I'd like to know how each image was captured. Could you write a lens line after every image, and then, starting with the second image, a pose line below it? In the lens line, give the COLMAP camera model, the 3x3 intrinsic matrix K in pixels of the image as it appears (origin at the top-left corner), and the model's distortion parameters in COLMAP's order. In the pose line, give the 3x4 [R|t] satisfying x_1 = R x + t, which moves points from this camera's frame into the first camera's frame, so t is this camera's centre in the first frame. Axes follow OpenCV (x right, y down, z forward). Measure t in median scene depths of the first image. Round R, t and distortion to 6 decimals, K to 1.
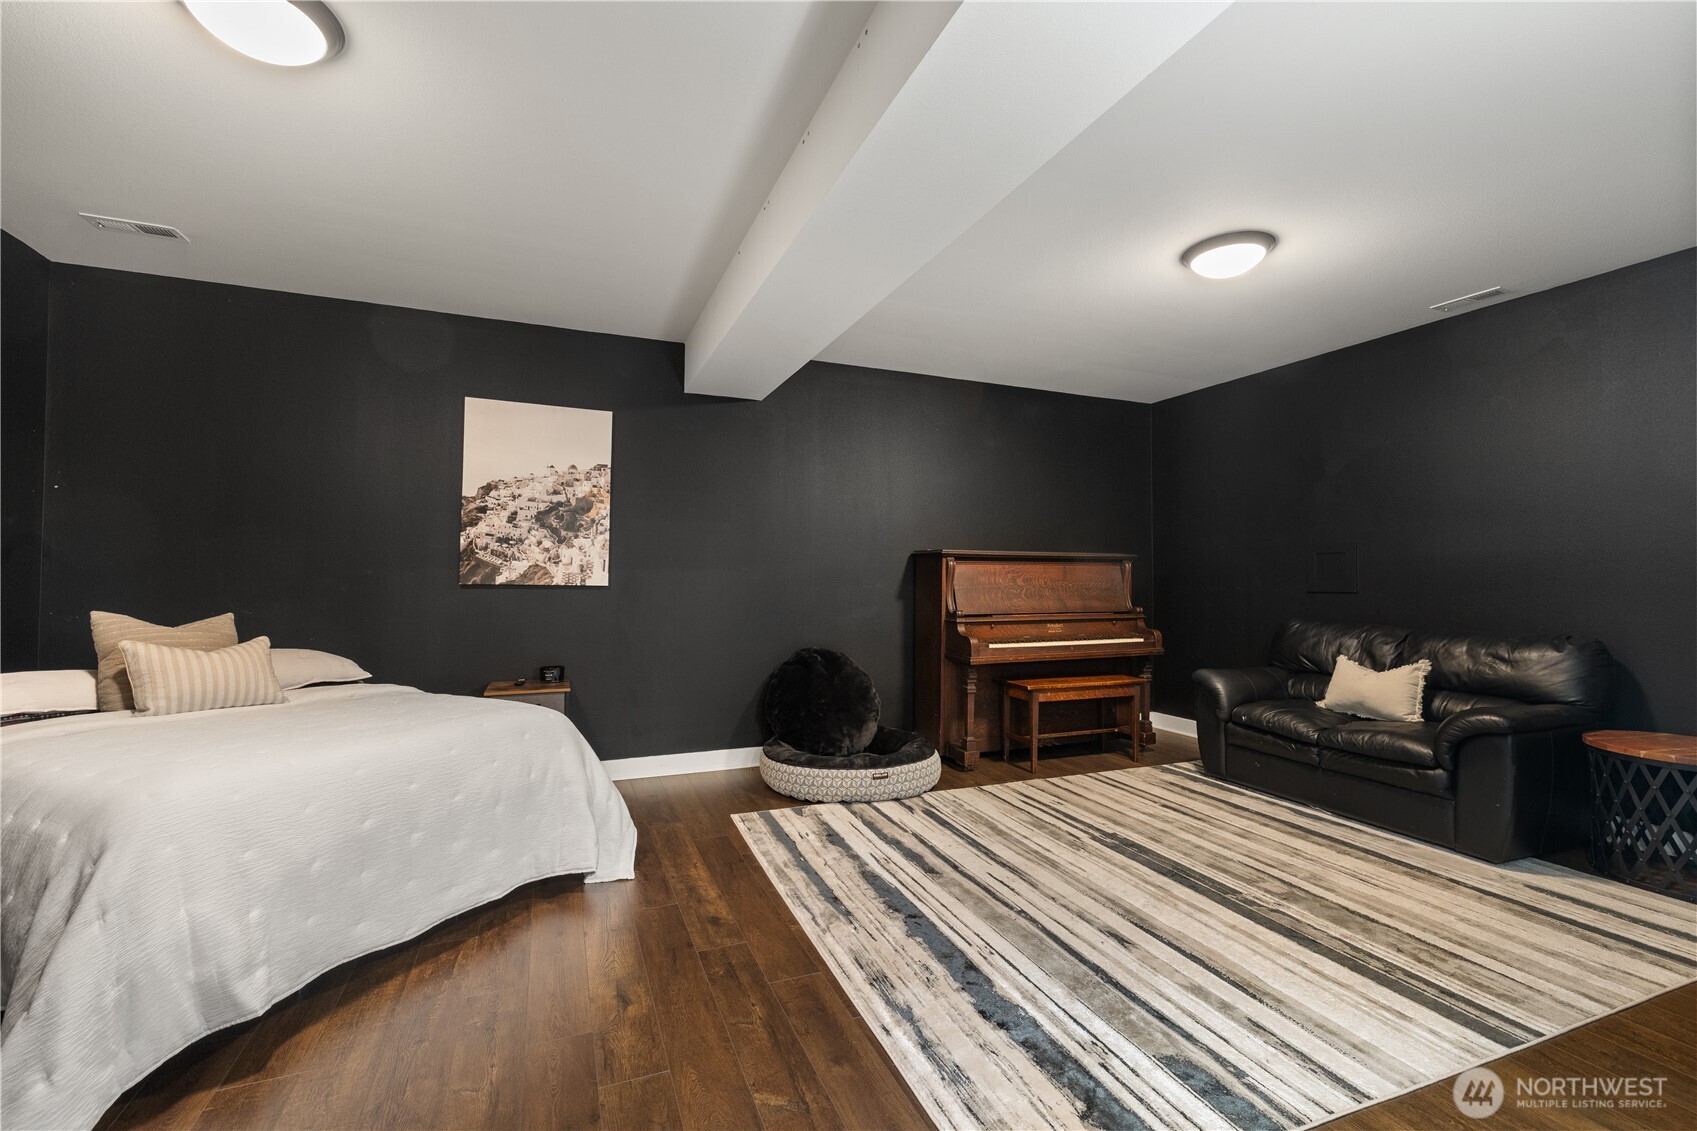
lens RADIAL K [[715.6, 0, 842.9], [0, 715.6, 553.8], [0, 0, 1]] dist [-0.002970, -0.000075]
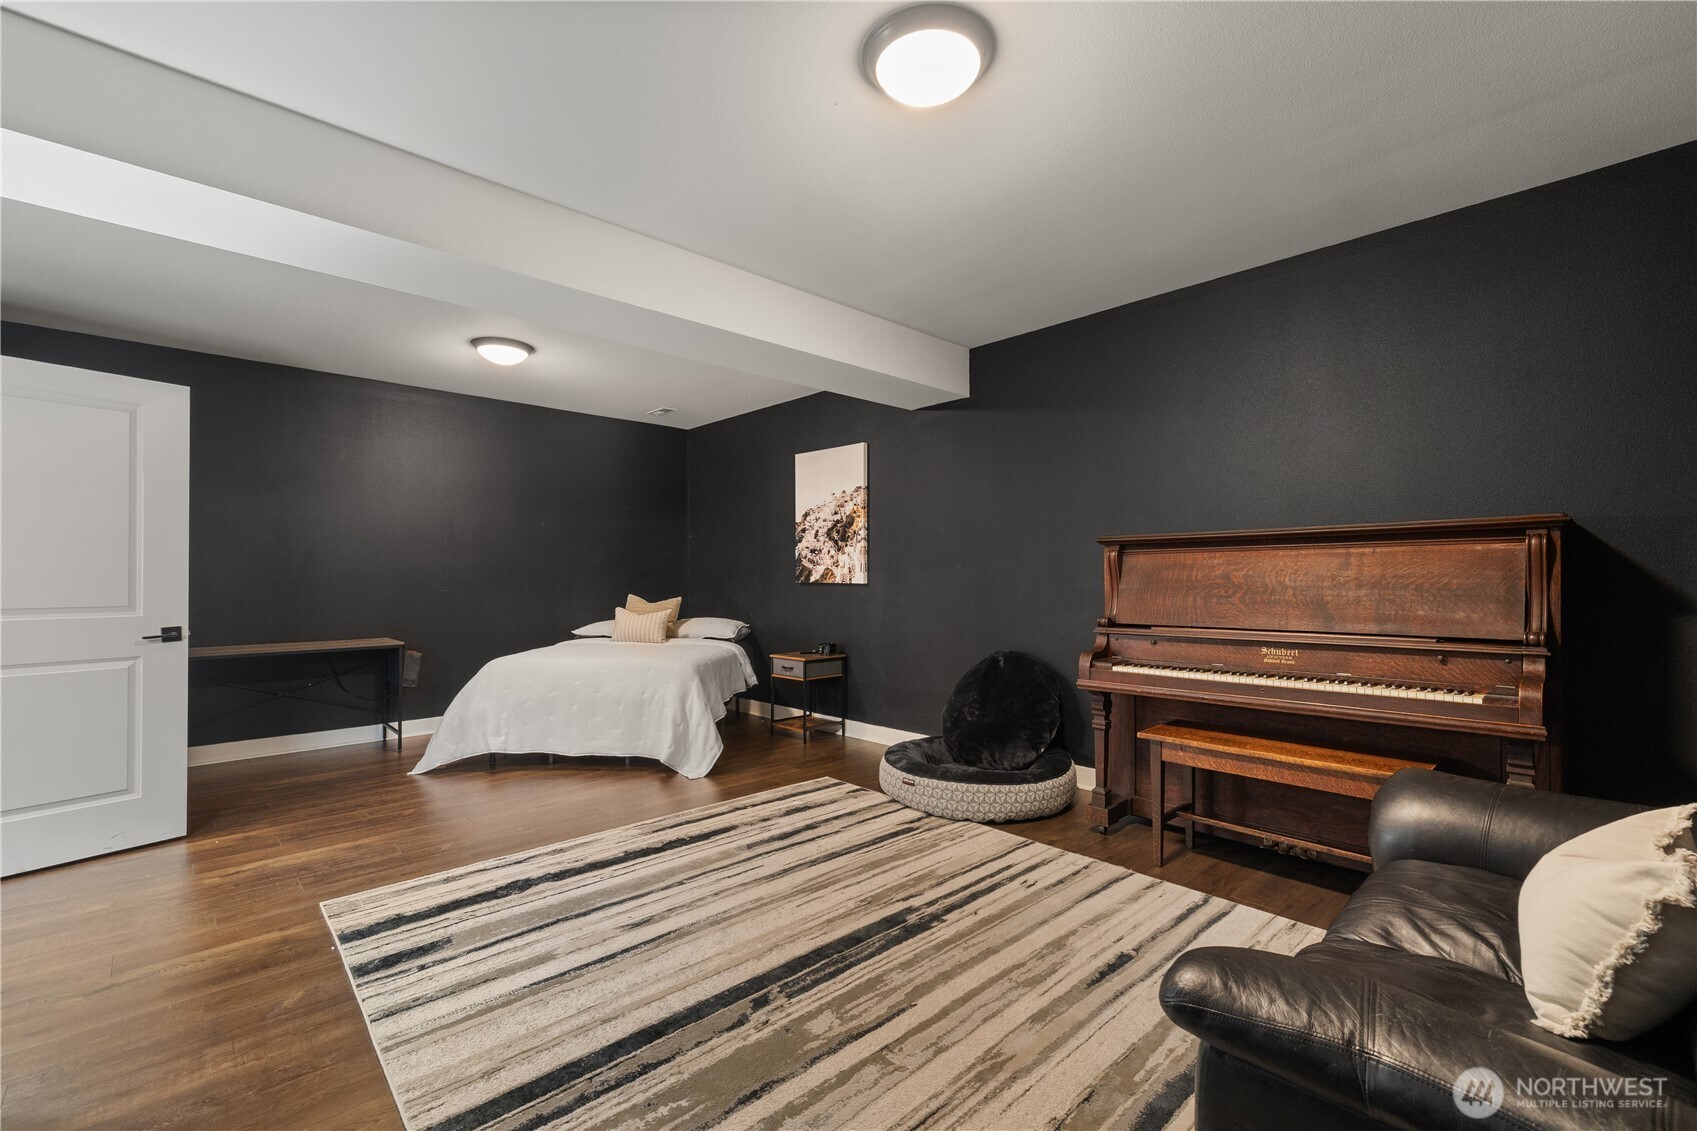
lens RADIAL K [[730.5, 0, 848.5], [0, 730.5, 565.5], [0, 0, 1]] dist [-0.000494, 0.000051]
pose [[0.355981, -0.021772, -0.934239, 0.906474], [0.038852, 0.999209, -0.008482, 0.024594], [0.933685, -0.033277, 0.356546, 0.560300]]
